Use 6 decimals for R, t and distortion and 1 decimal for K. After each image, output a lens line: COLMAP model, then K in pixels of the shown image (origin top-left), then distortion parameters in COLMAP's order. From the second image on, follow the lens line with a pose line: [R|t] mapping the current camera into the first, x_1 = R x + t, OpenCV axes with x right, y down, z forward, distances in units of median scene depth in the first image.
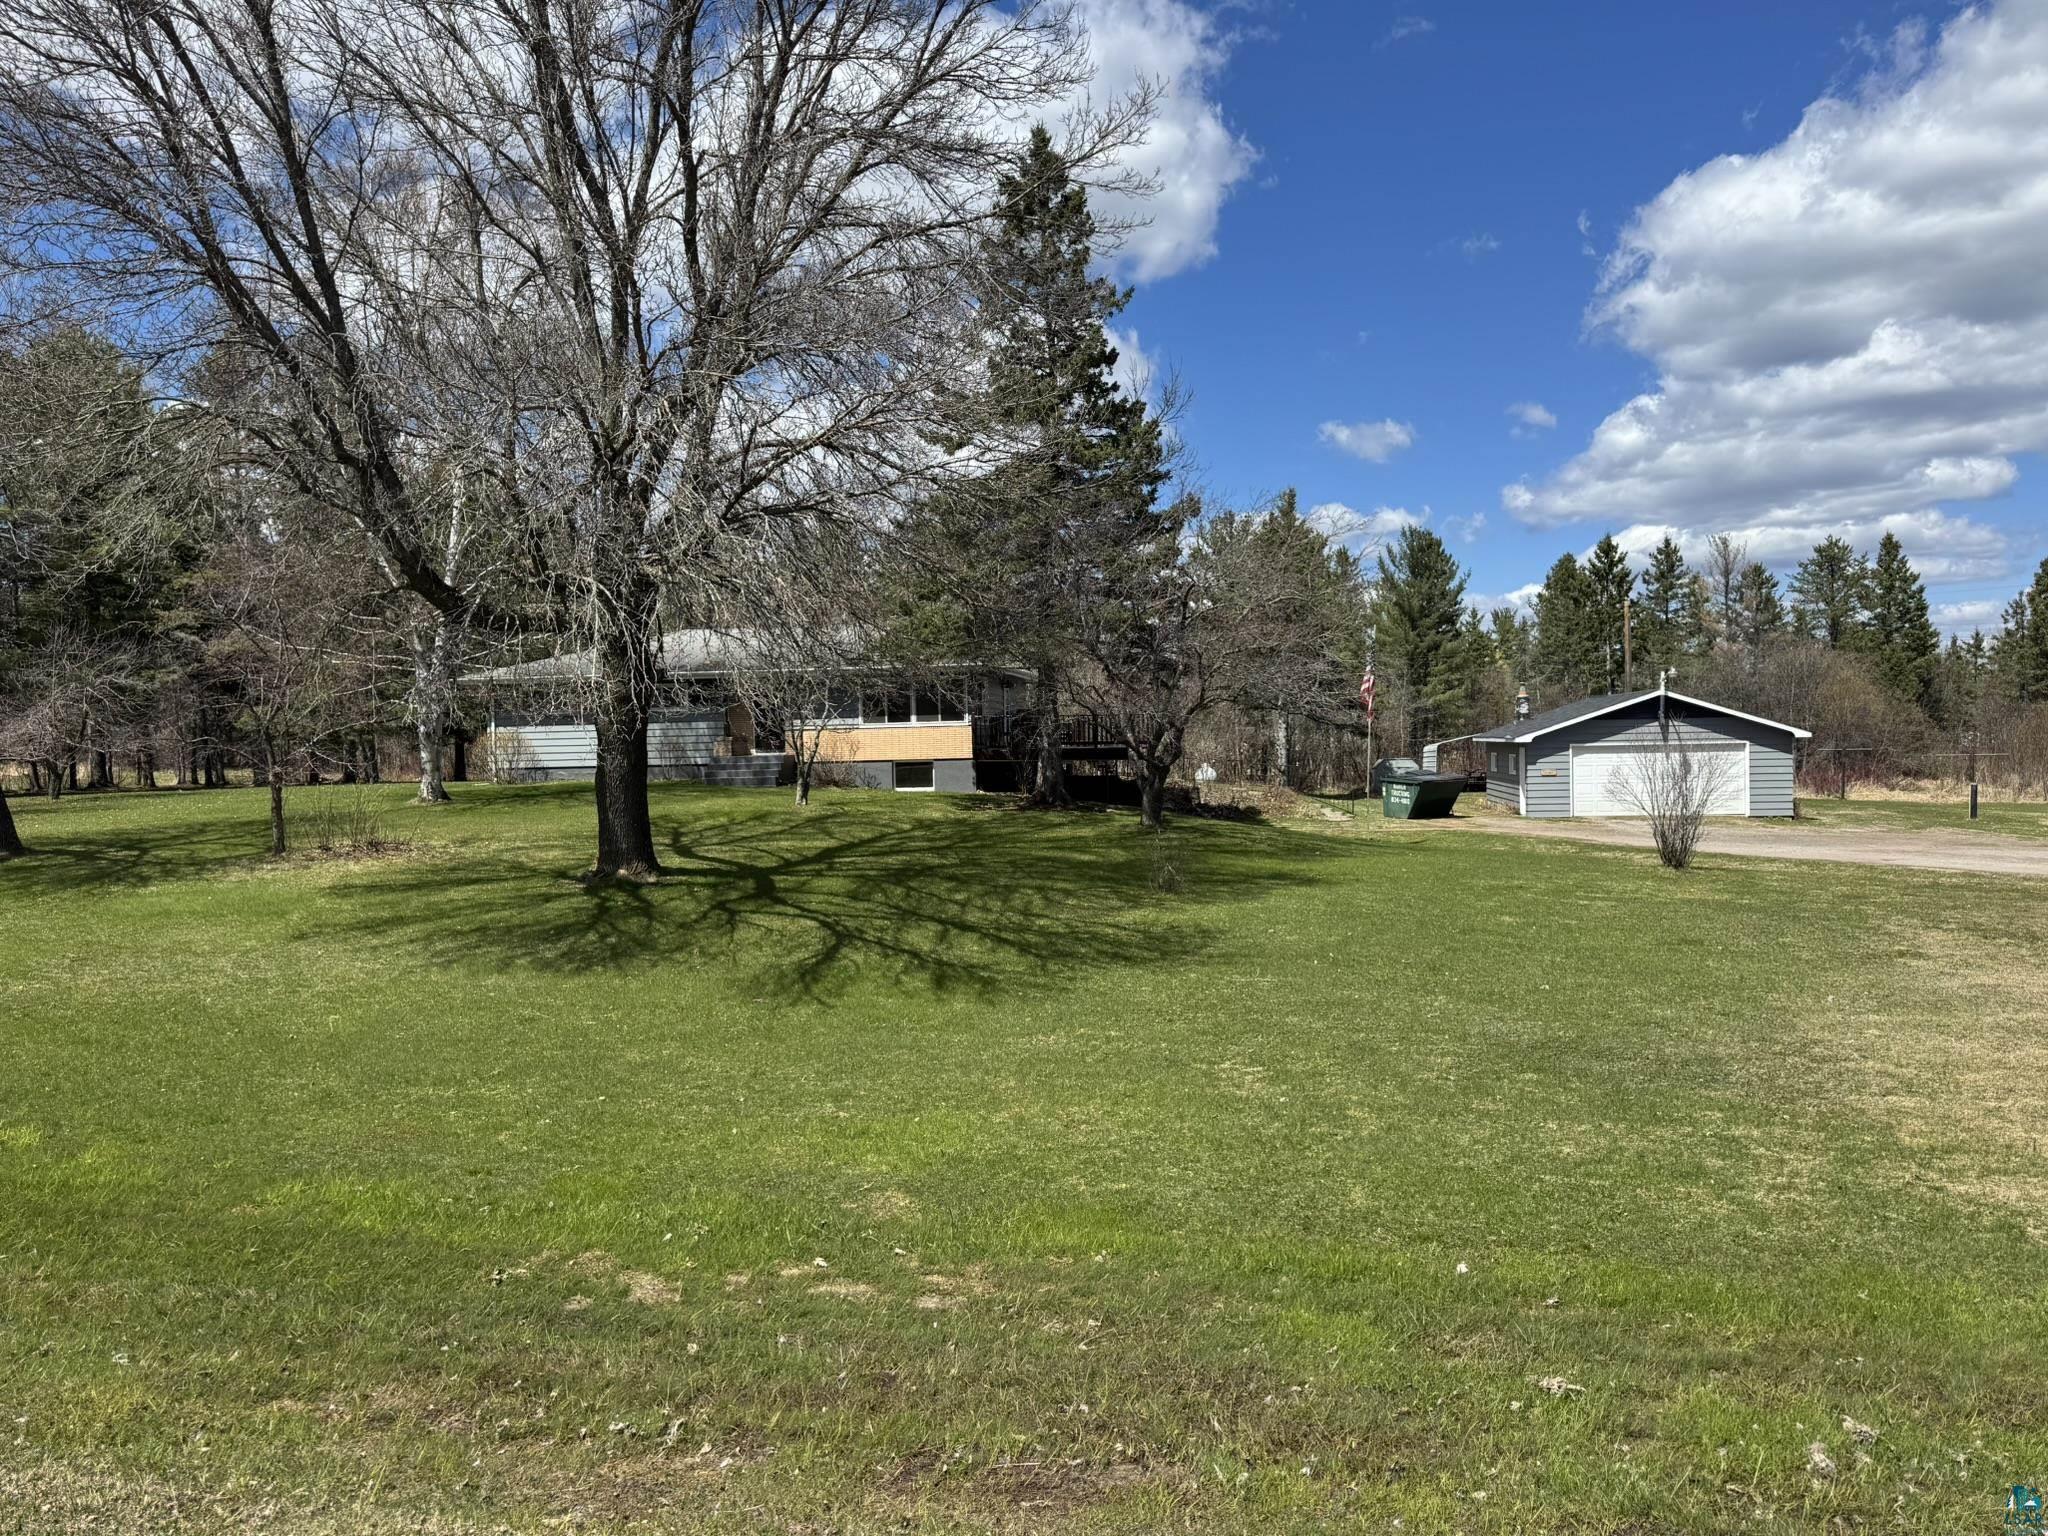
lens RADIAL K [[1440.9, 0, 1024.0], [0, 1440.9, 768.0], [0, 0, 1]] dist [-0.056423, 0.165939]
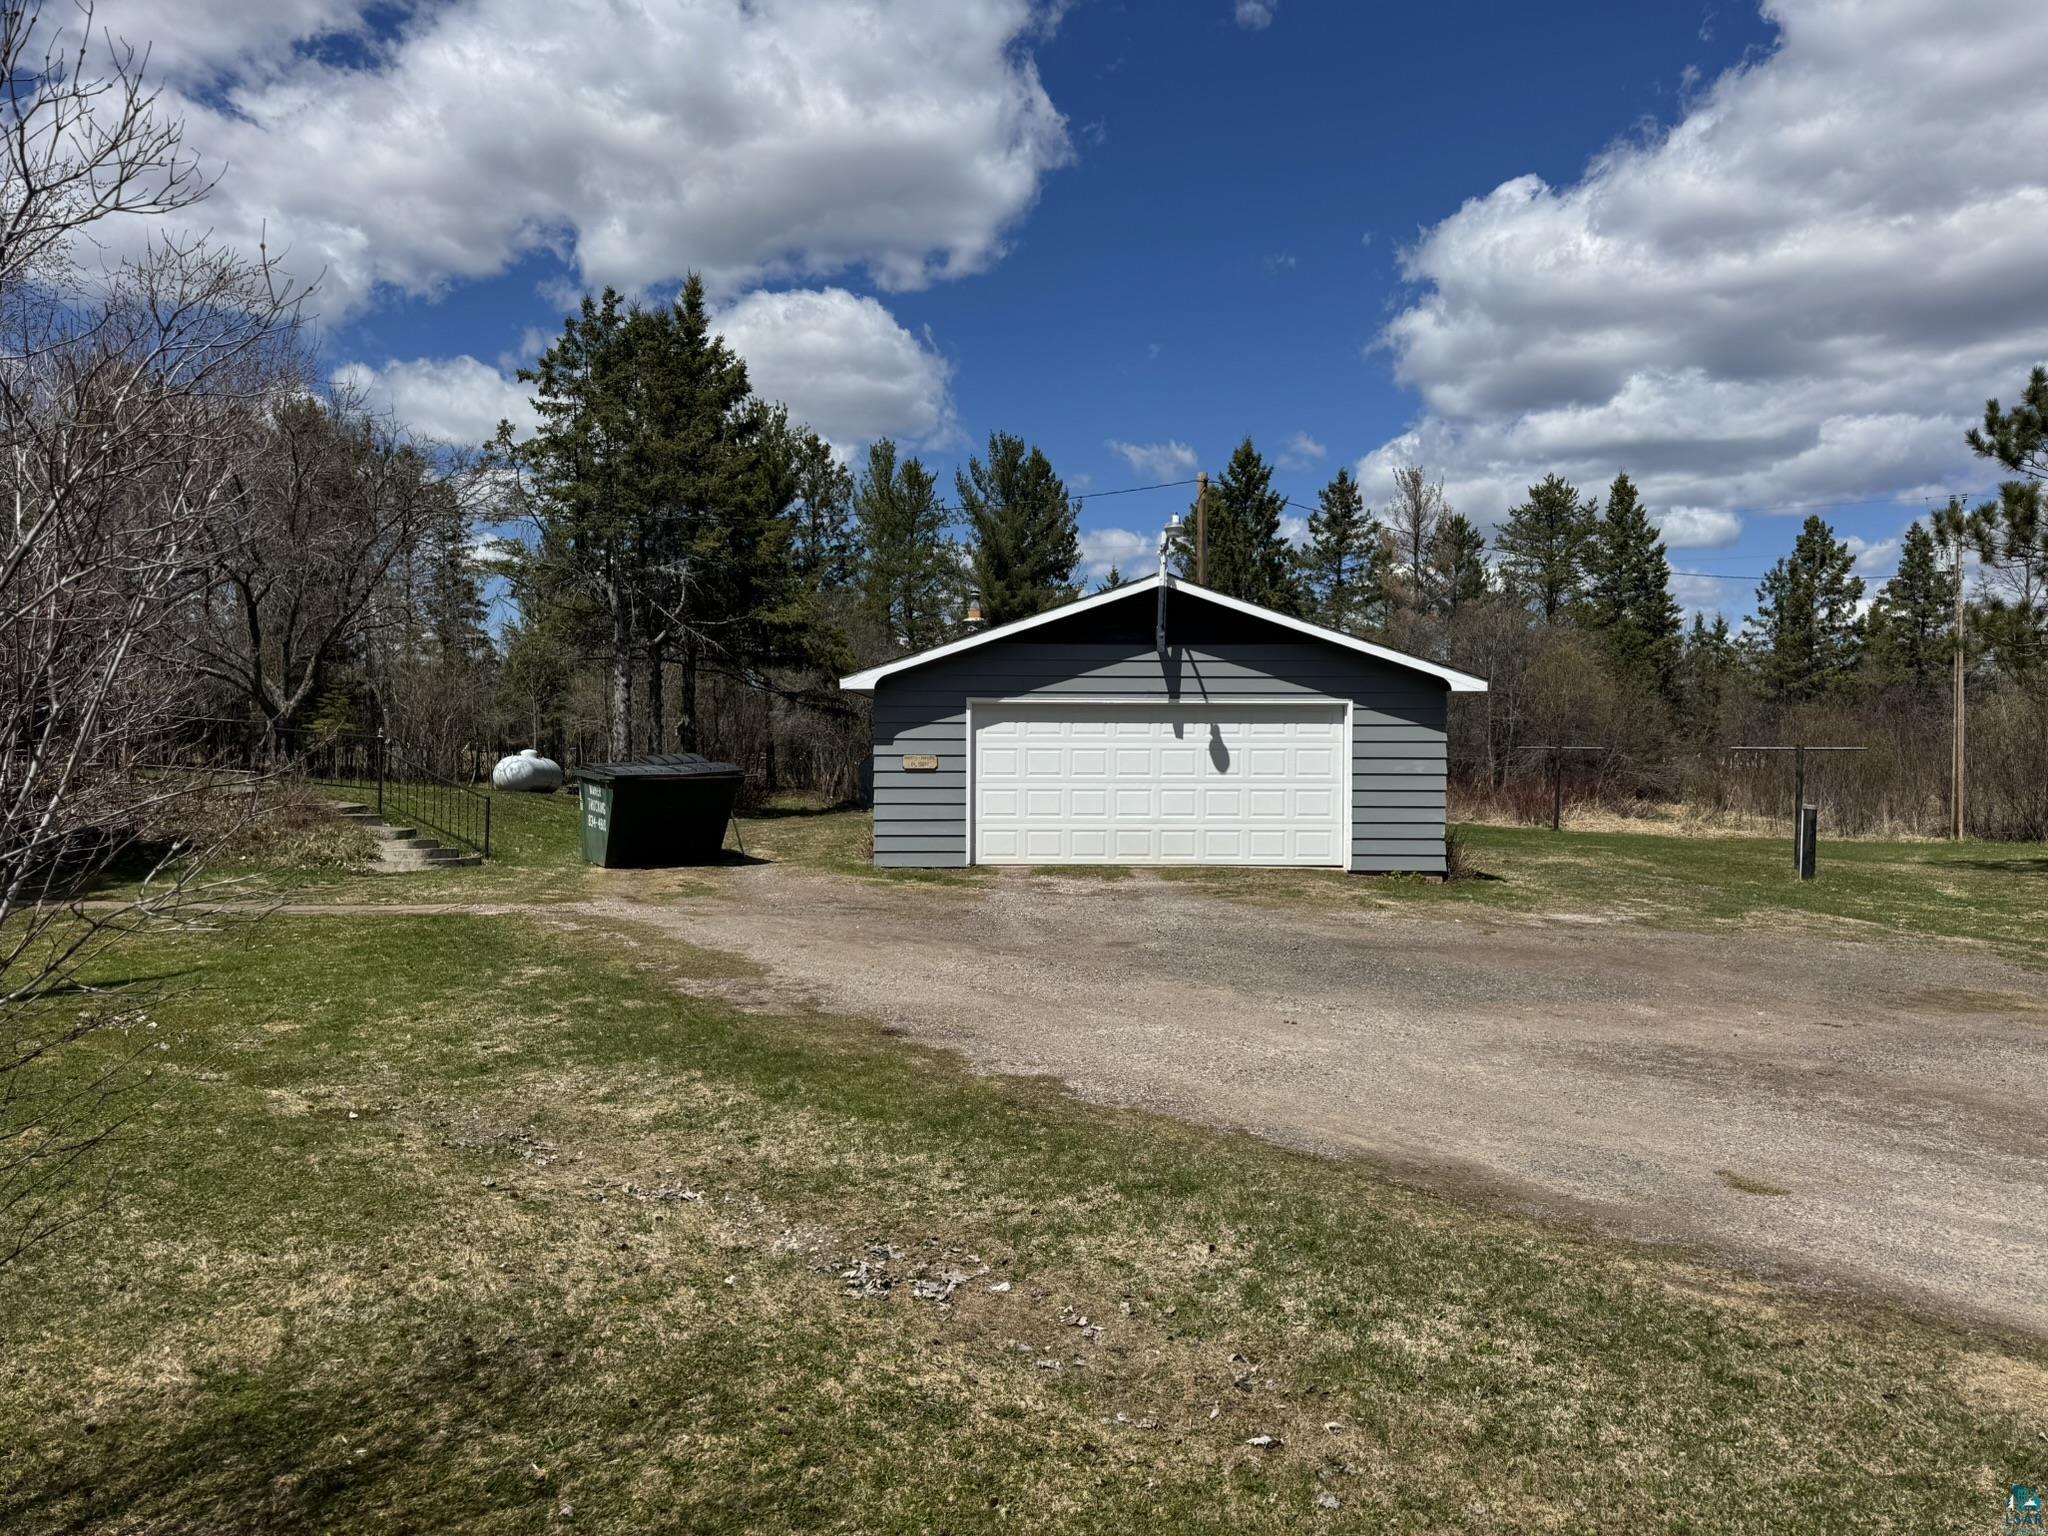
lens RADIAL K [[1425.0, 0, 1024.0], [0, 1425.0, 768.0], [0, 0, 1]] dist [0.195747, -0.000785]
pose [[0.986029, 0.022363, 0.165066, 0.220267], [-0.020931, 0.999727, -0.010409, 0.005751], [-0.165254, 0.006808, 0.986228, 0.384978]]
